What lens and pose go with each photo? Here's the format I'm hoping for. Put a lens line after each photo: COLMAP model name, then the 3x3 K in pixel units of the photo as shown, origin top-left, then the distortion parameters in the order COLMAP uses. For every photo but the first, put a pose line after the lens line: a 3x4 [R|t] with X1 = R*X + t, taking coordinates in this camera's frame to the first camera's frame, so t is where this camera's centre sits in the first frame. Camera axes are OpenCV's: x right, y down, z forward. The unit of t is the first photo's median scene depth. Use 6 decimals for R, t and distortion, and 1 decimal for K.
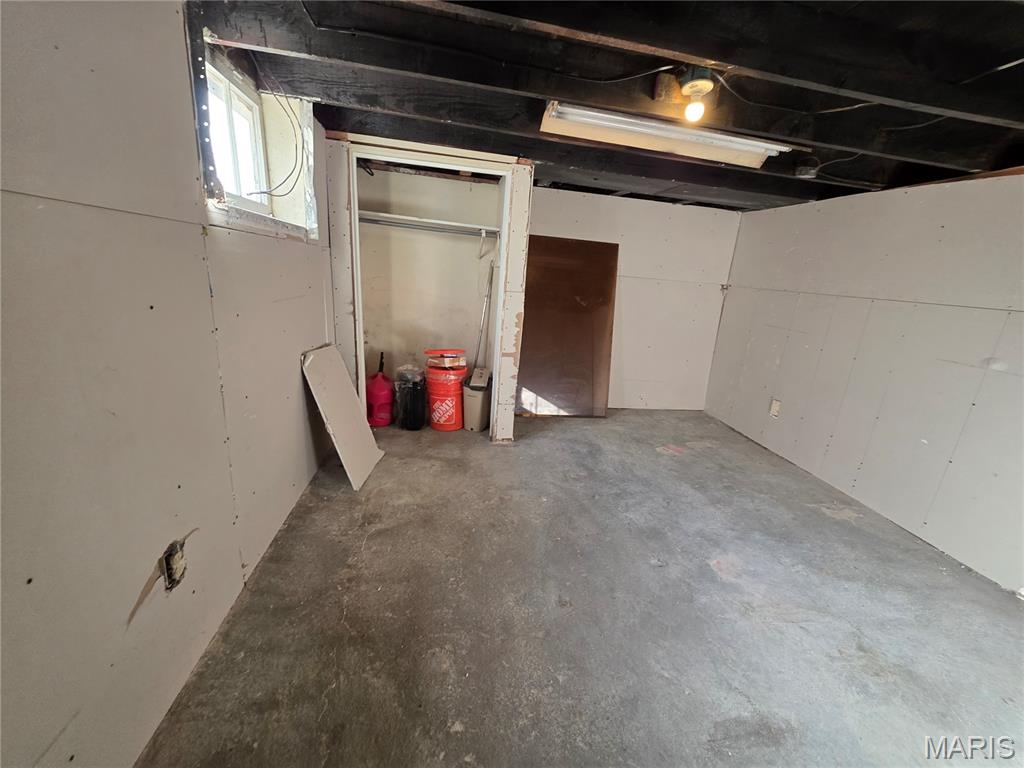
lens RADIAL K [[405.9, 0, 510.0], [0, 405.9, 384.3], [0, 0, 1]] dist [-0.000258, 0.000453]
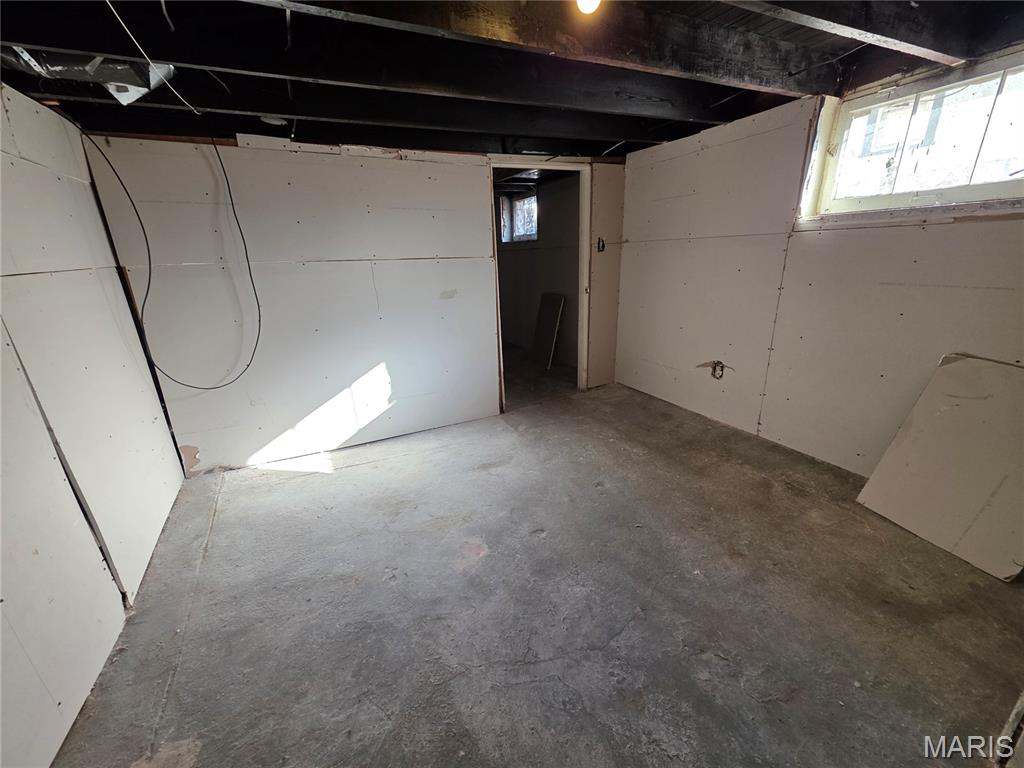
lens RADIAL K [[405.9, 0, 510.0], [0, 405.9, 384.3], [0, 0, 1]] dist [-0.000258, 0.000453]
pose [[-0.951701, 0.054333, -0.302179, 0.723161], [-0.116295, 0.847086, 0.518576, -0.392839], [0.284148, 0.528671, -0.799854, 1.602396]]
